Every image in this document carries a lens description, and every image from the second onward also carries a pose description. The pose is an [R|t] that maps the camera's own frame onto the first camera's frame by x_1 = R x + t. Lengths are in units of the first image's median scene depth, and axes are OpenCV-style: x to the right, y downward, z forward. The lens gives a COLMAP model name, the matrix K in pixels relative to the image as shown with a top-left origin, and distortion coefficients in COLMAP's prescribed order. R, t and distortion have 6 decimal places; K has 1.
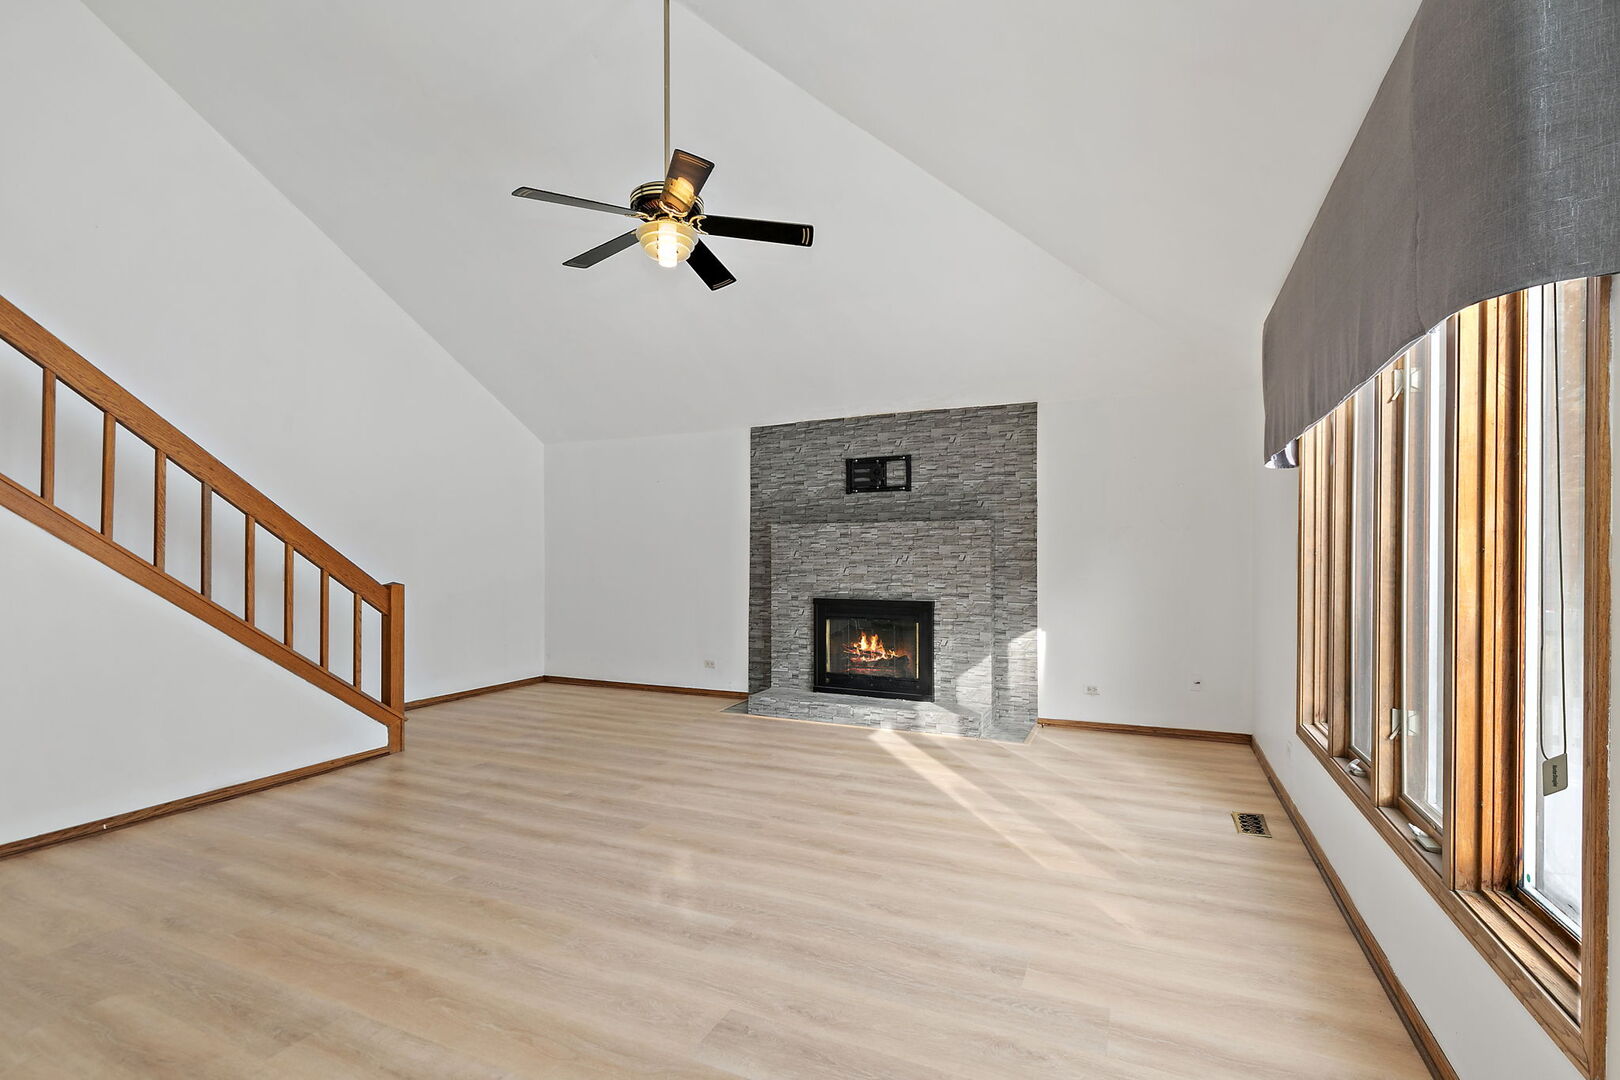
lens RADIAL K [[729.0, 0, 812.3], [0, 729.0, 560.5], [0, 0, 1]] dist [0.000117, 0.000087]
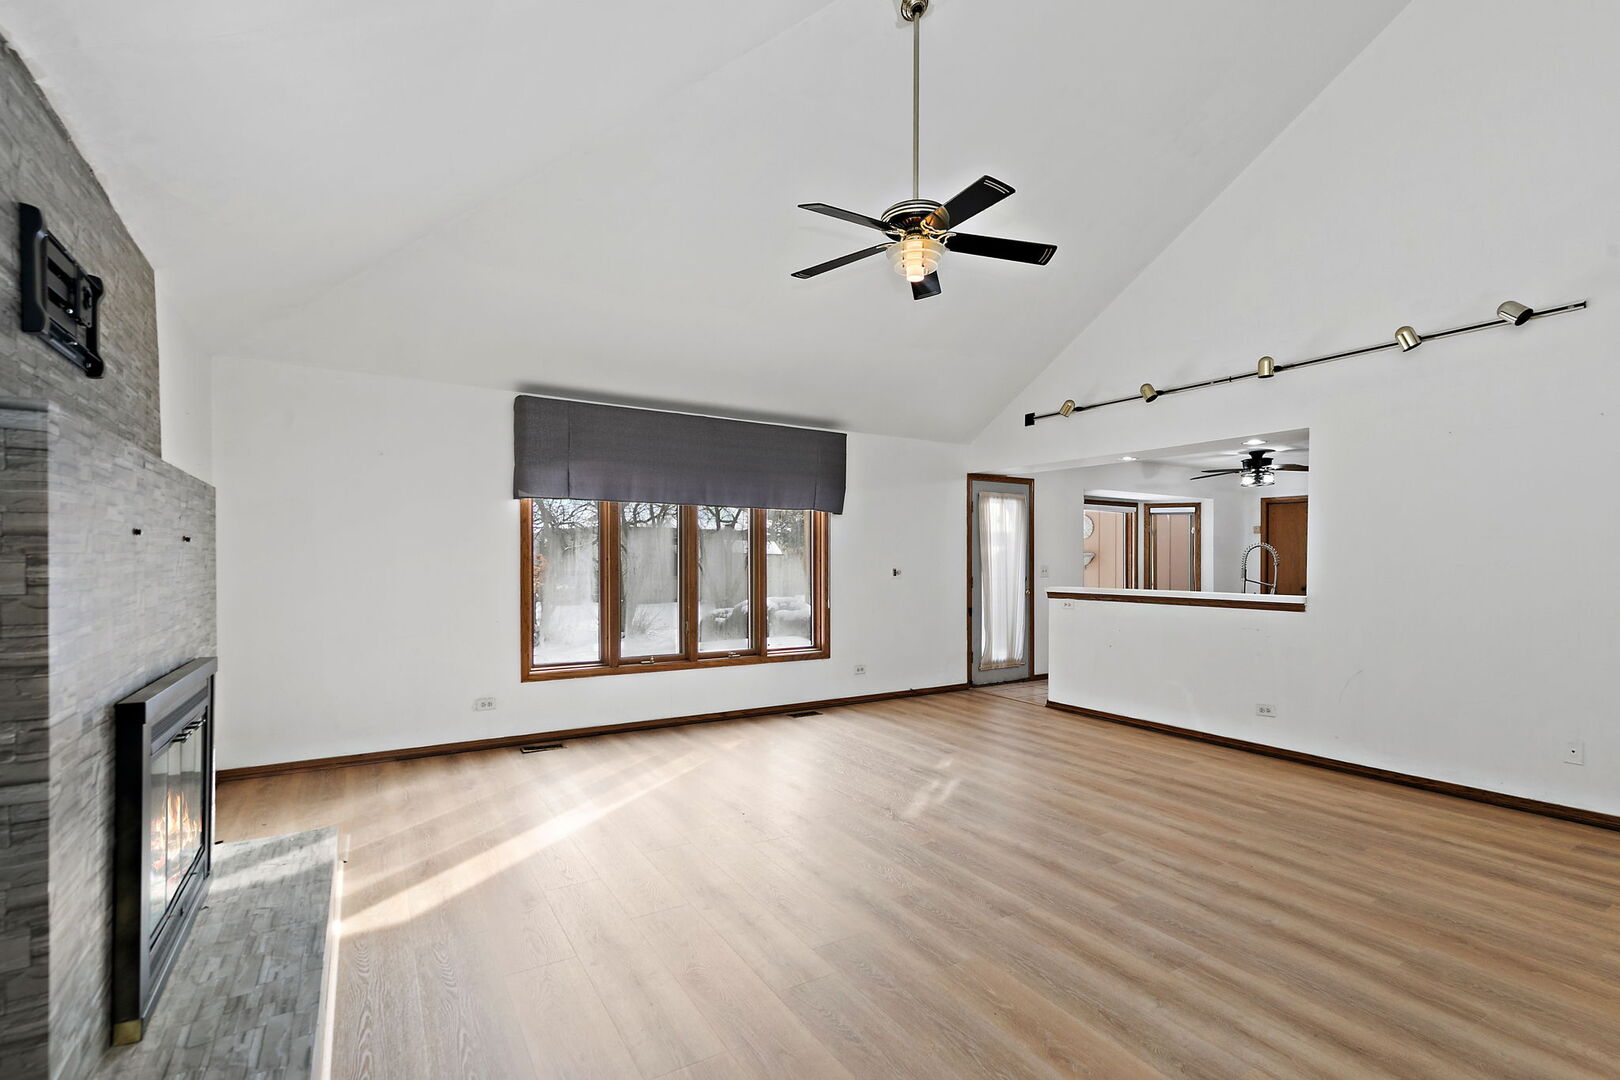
lens RADIAL K [[729.0, 0, 812.3], [0, 729.0, 560.5], [0, 0, 1]] dist [0.000117, 0.000087]
pose [[-0.829085, -0.000176, 0.559122, -0.677512], [0.001745, 0.999994, 0.002903, -0.010292], [-0.559120, 0.003382, -0.829080, 1.991620]]
